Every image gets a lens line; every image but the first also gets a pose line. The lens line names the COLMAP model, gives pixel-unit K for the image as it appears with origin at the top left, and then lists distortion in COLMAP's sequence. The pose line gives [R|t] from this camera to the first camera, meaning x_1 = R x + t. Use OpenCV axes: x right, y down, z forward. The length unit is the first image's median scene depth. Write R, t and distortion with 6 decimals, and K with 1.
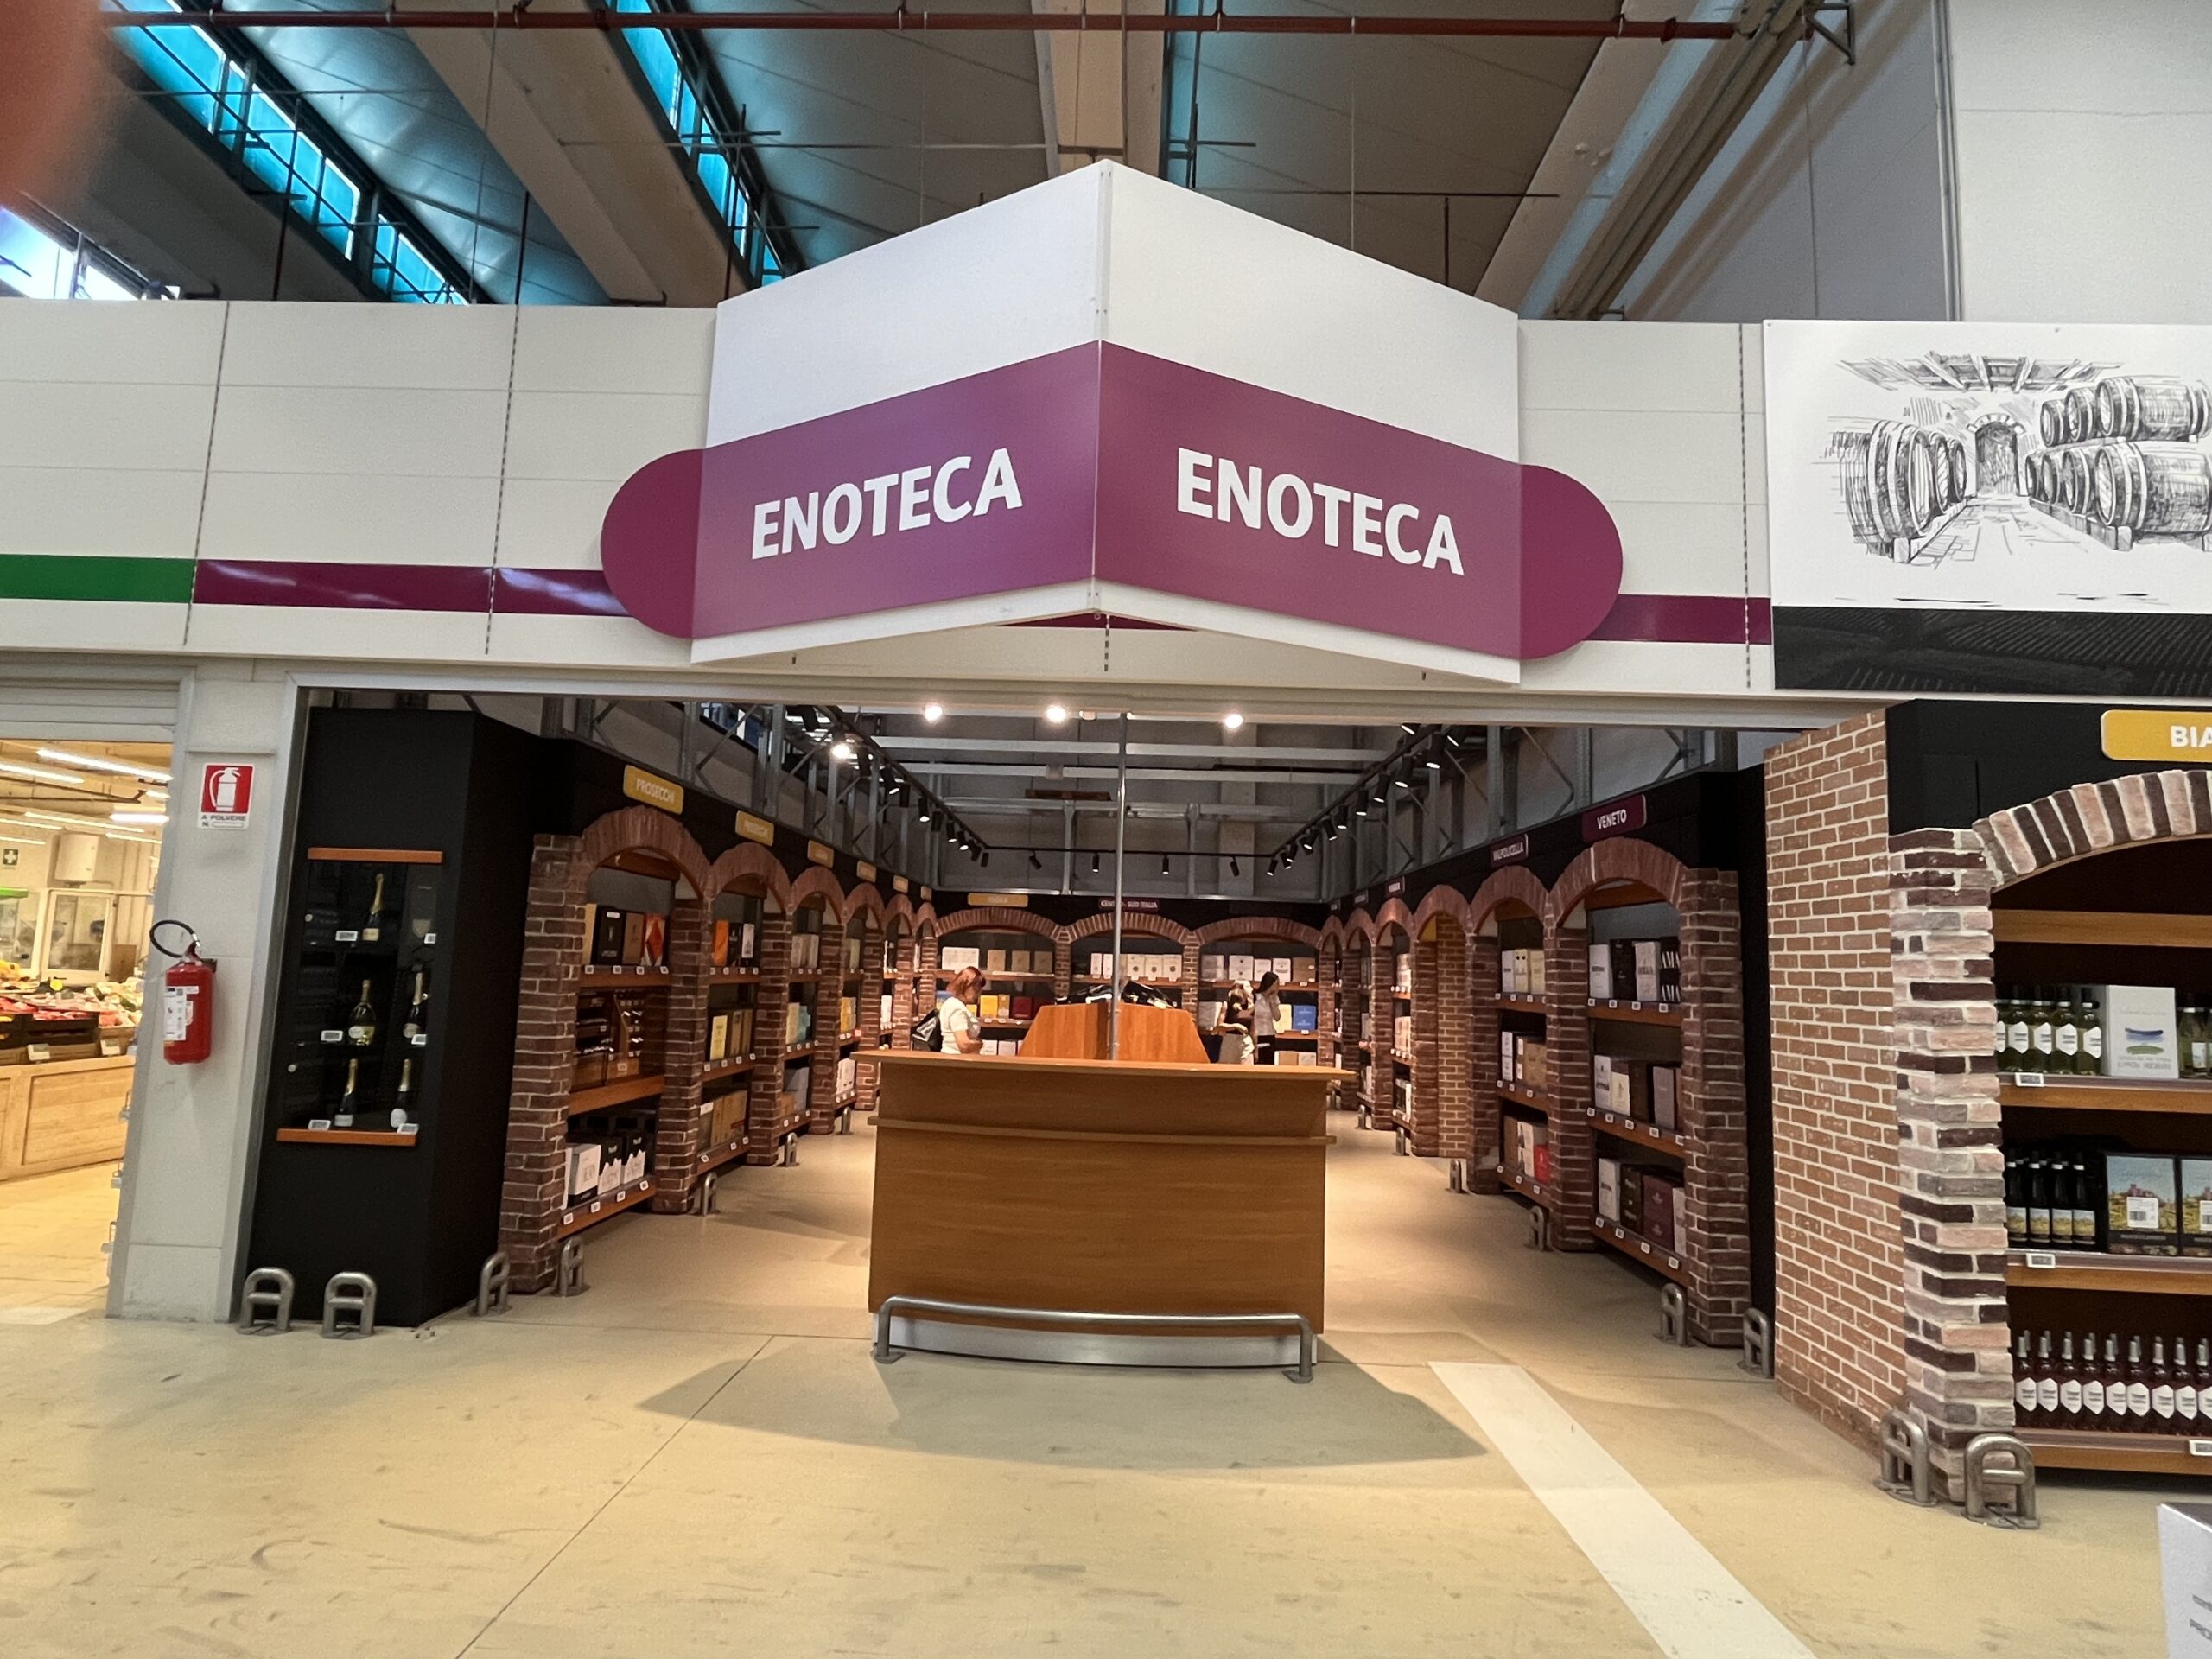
lens RADIAL K [[1181.2, 0, 1106.0], [0, 1181.2, 829.5], [0, 0, 1]] dist [0.006928, 0.002327]
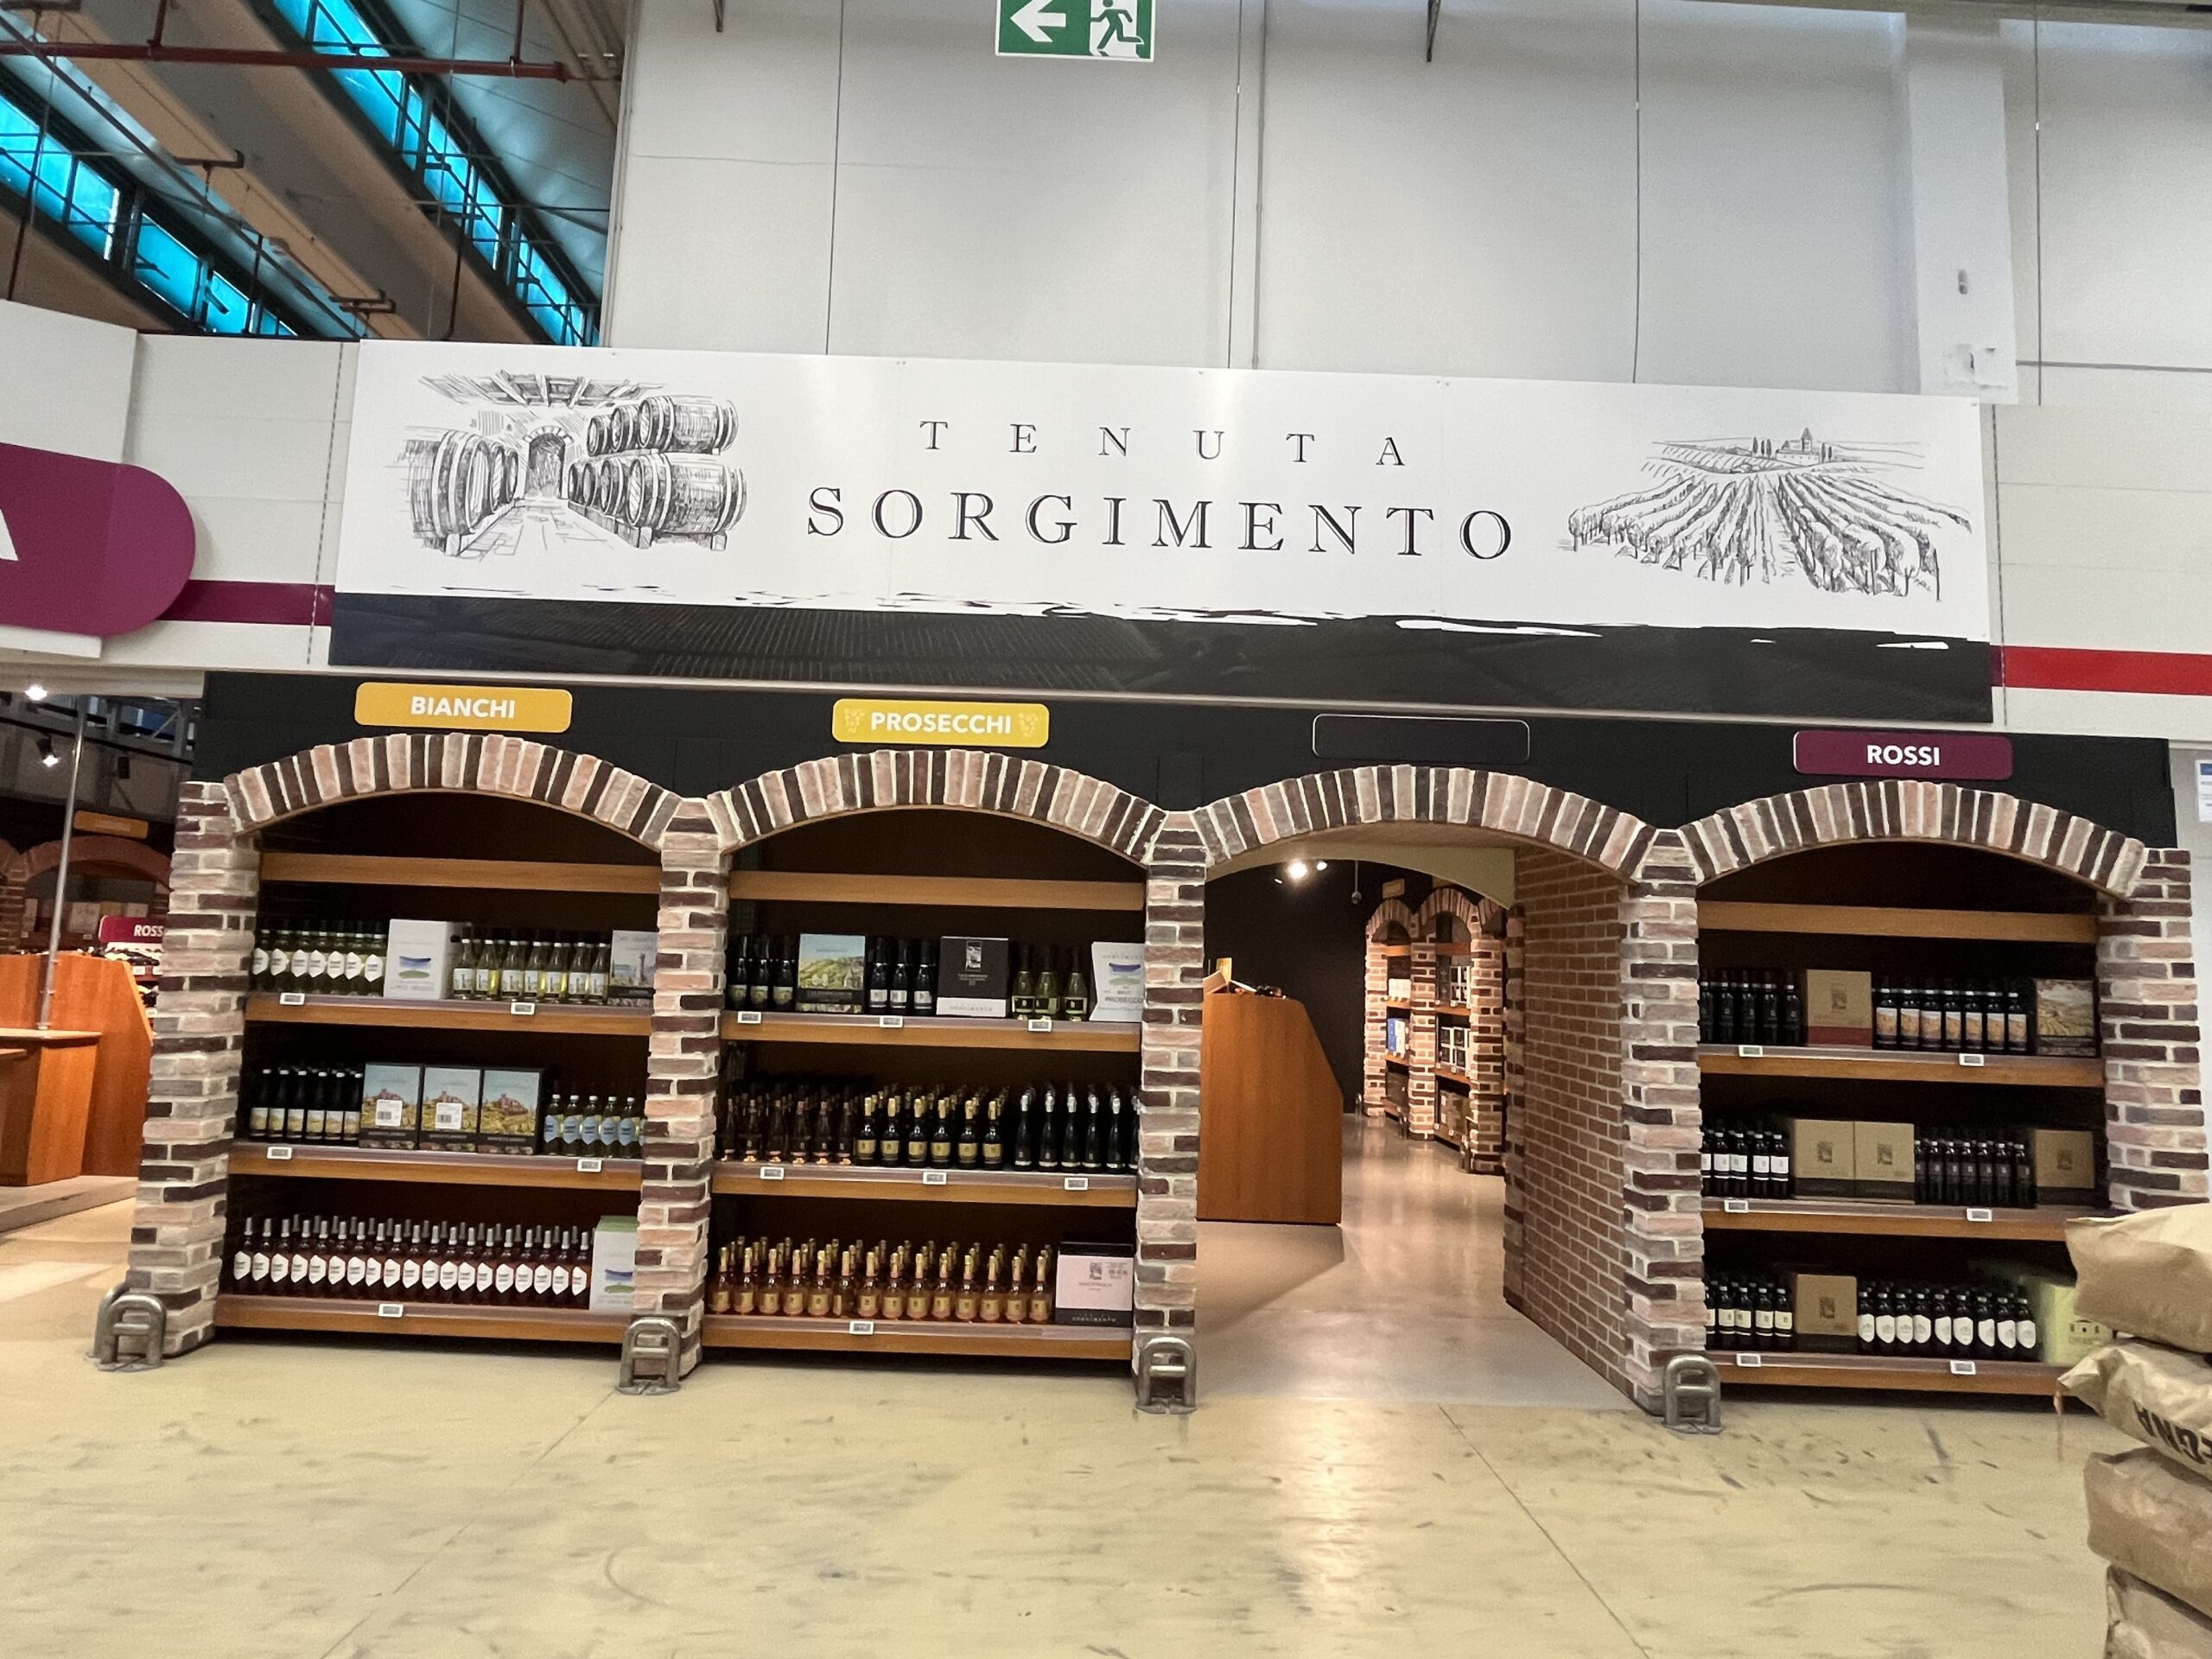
lens RADIAL K [[1143.1, 0, 1106.0], [0, 1143.1, 829.5], [0, 0, 1]] dist [0.004521, -0.001127]
pose [[0.999920, 0.009791, 0.008040, 1.291498], [-0.009849, 0.999925, 0.007219, 0.023617], [-0.007969, -0.007297, 0.999942, -0.105549]]
